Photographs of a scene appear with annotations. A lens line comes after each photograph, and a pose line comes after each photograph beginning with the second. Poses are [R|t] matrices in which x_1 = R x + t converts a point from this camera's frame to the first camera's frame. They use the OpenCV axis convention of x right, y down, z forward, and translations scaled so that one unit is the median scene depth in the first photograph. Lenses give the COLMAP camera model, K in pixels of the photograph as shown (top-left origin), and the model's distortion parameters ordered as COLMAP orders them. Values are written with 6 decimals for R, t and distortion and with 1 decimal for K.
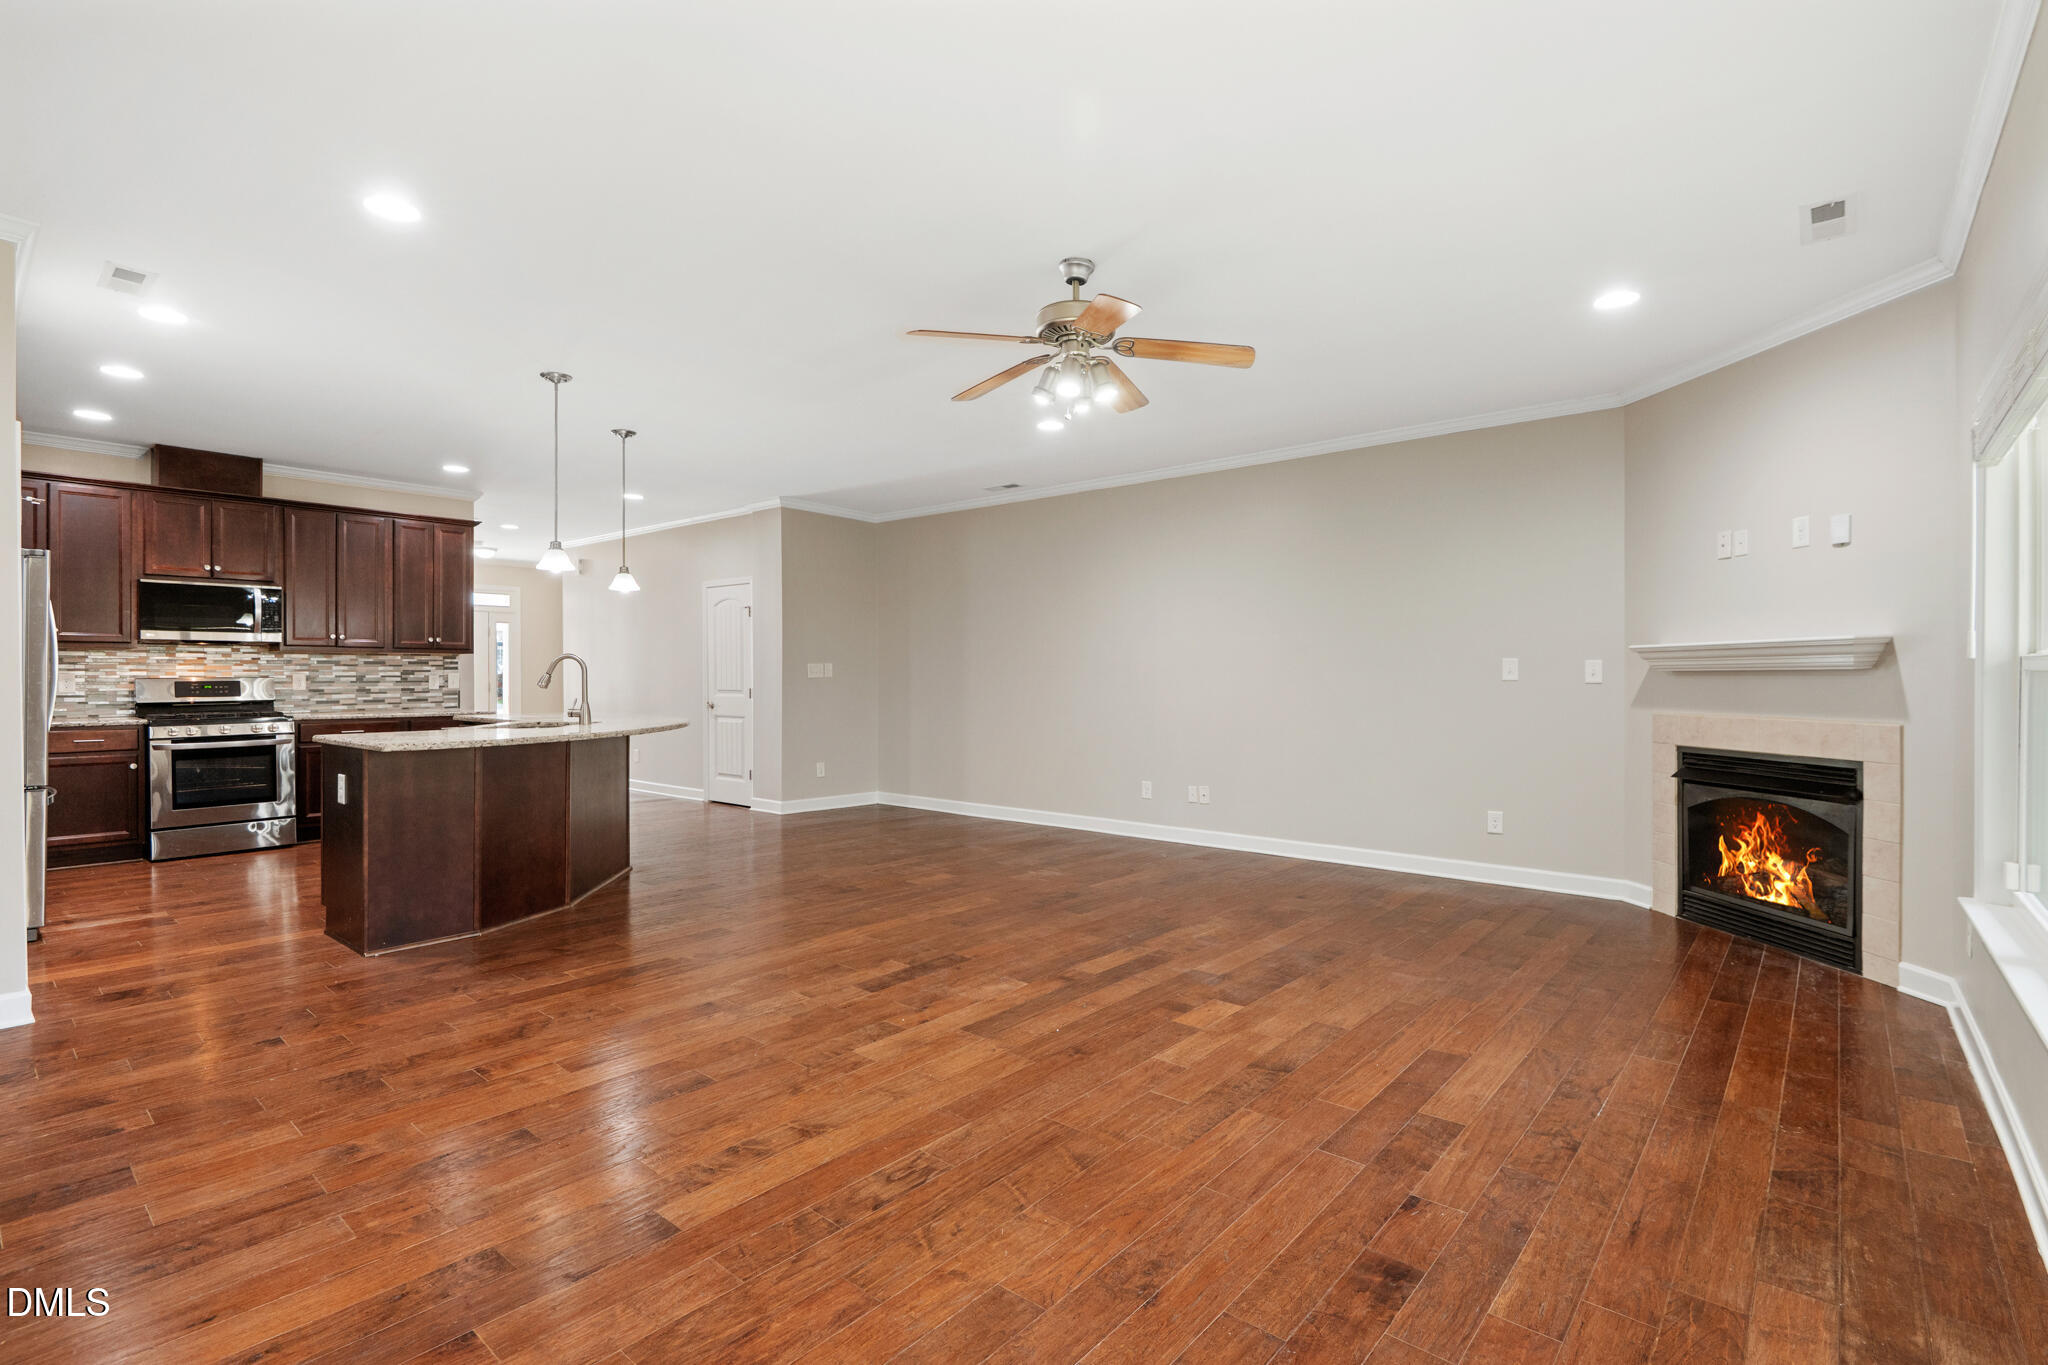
lens RADIAL K [[948.3, 0, 1024.0], [0, 948.3, 682.5], [0, 0, 1]] dist [0.000599, -0.001396]
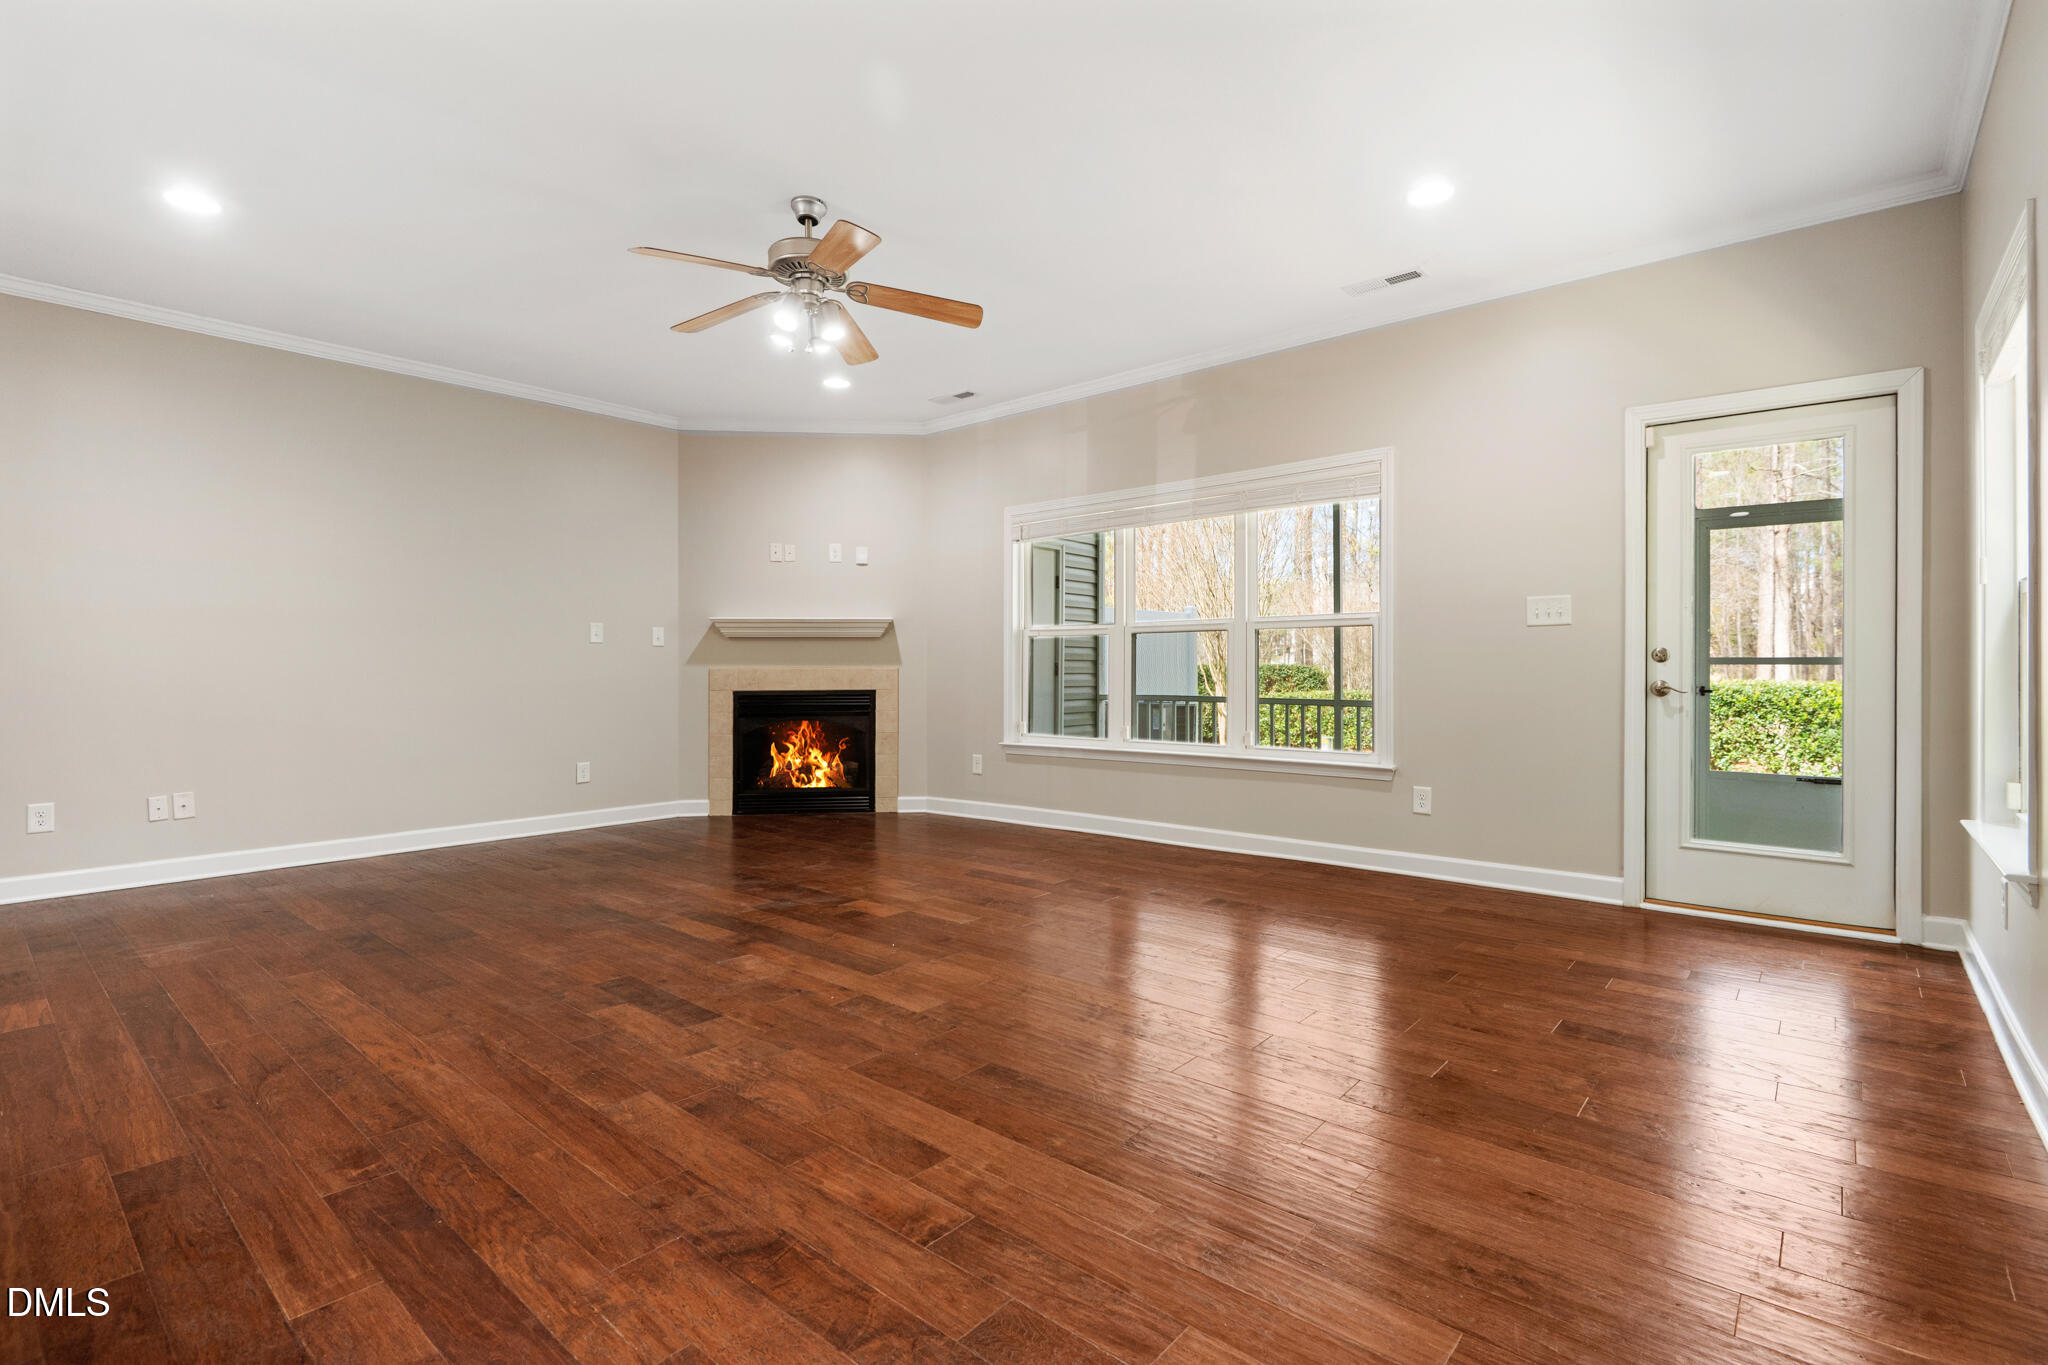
lens RADIAL K [[944.8, 0, 1029.3], [0, 944.8, 680.2], [0, 0, 1]] dist [0.005319, -0.006110]
pose [[0.005309, -0.012098, 0.999913, -0.831421], [0.008347, 0.999893, 0.012054, 0.045247], [-0.999951, 0.008282, 0.005409, 0.677756]]
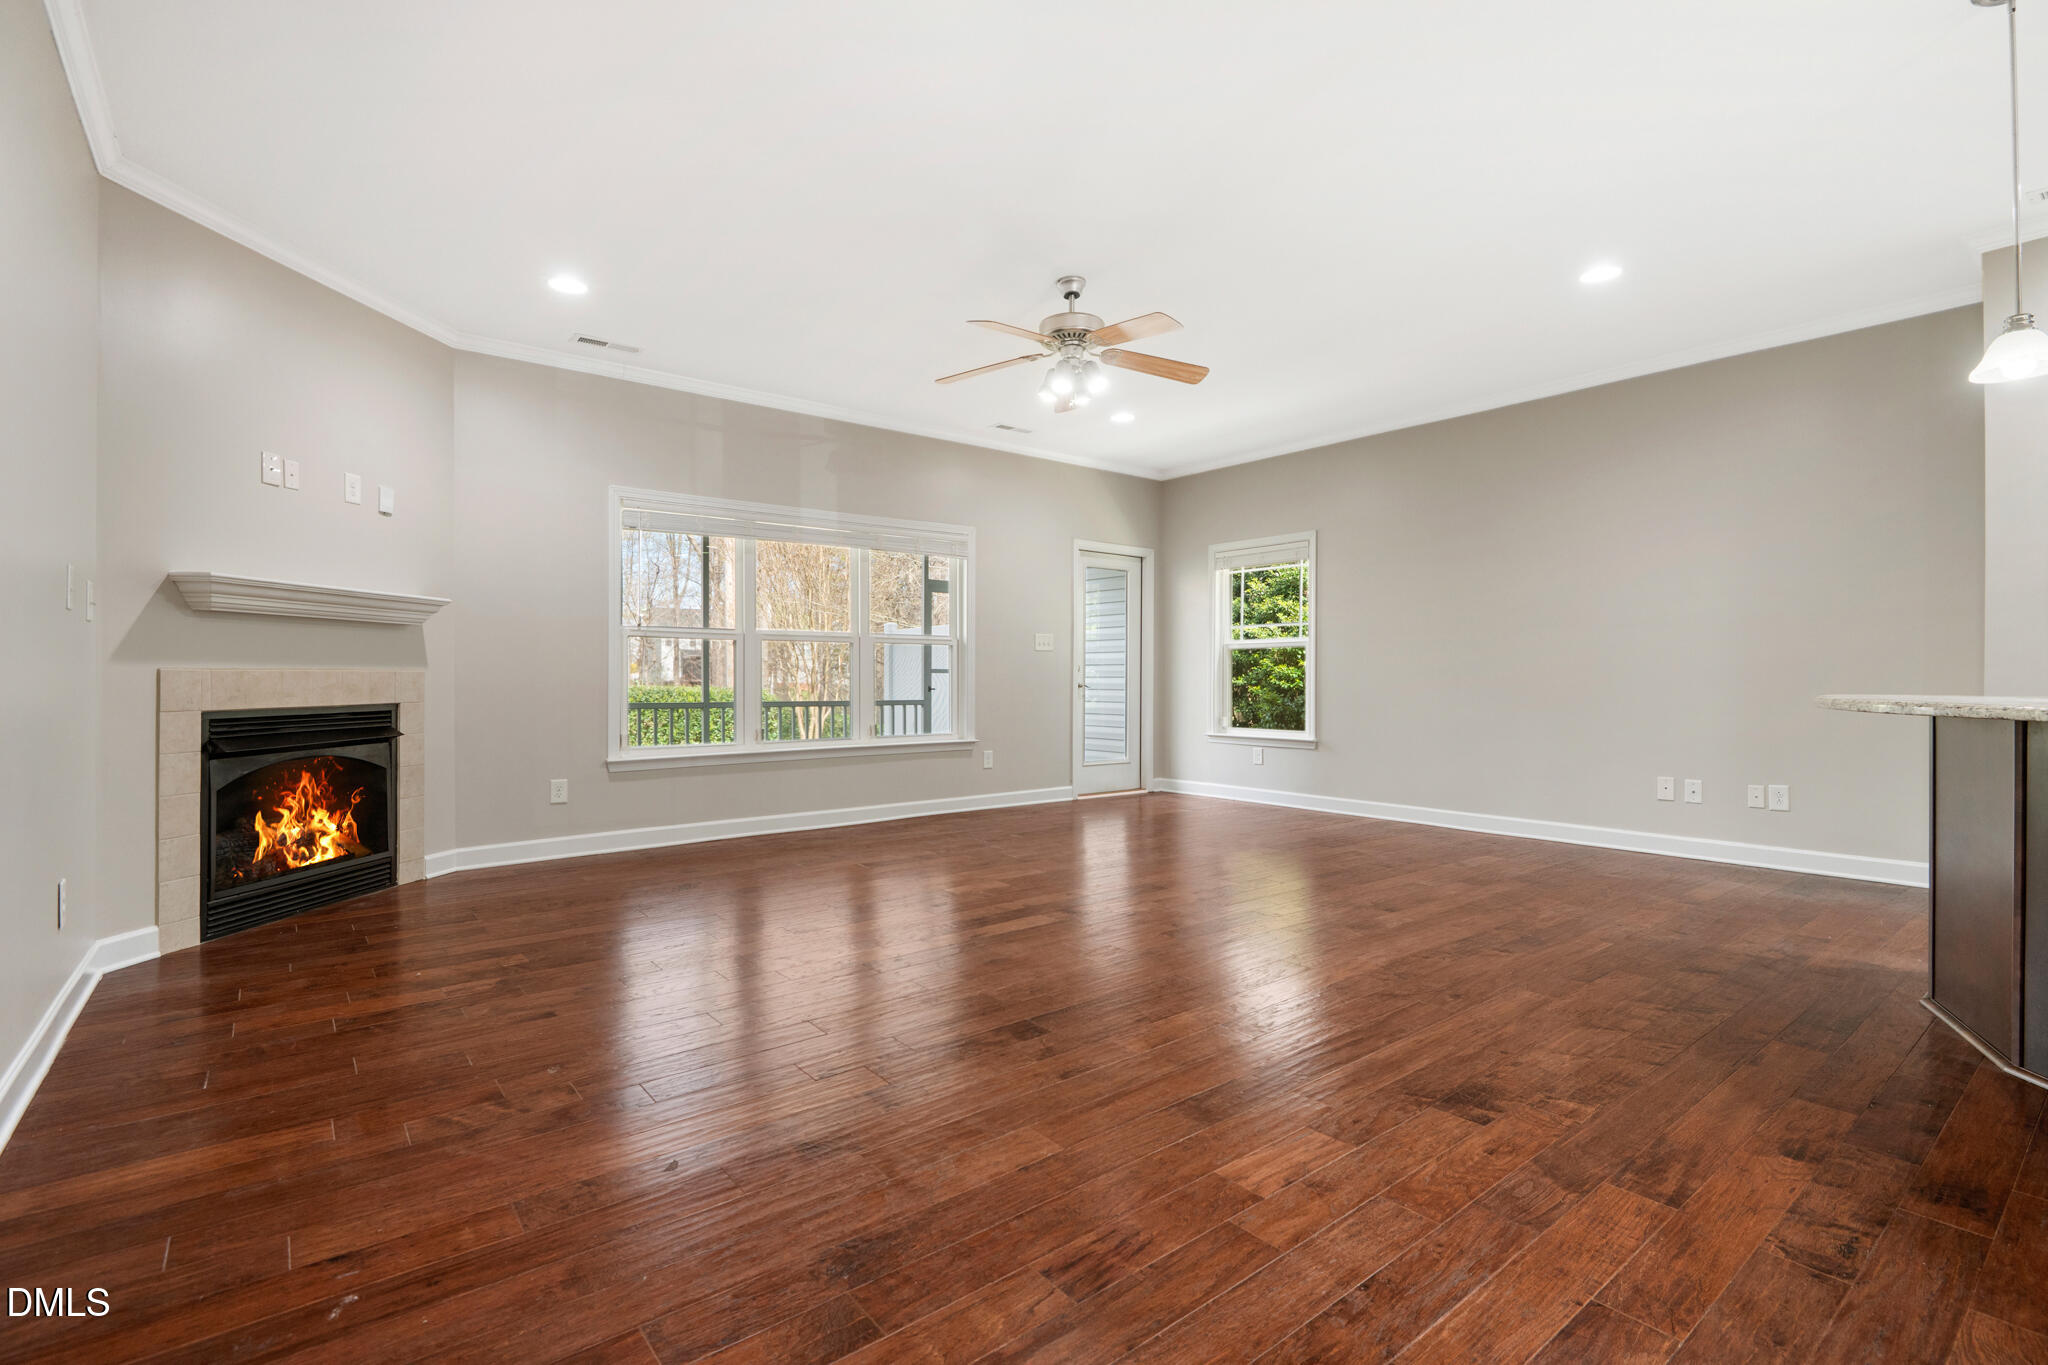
lens RADIAL K [[944.8, 0, 1029.3], [0, 944.8, 680.2], [0, 0, 1]] dist [0.005319, -0.006110]
pose [[-0.982179, -0.002302, 0.187934, -0.103314], [-0.000538, 0.999955, 0.009437, 0.042110], [-0.187947, 0.009168, -0.982136, 1.931487]]
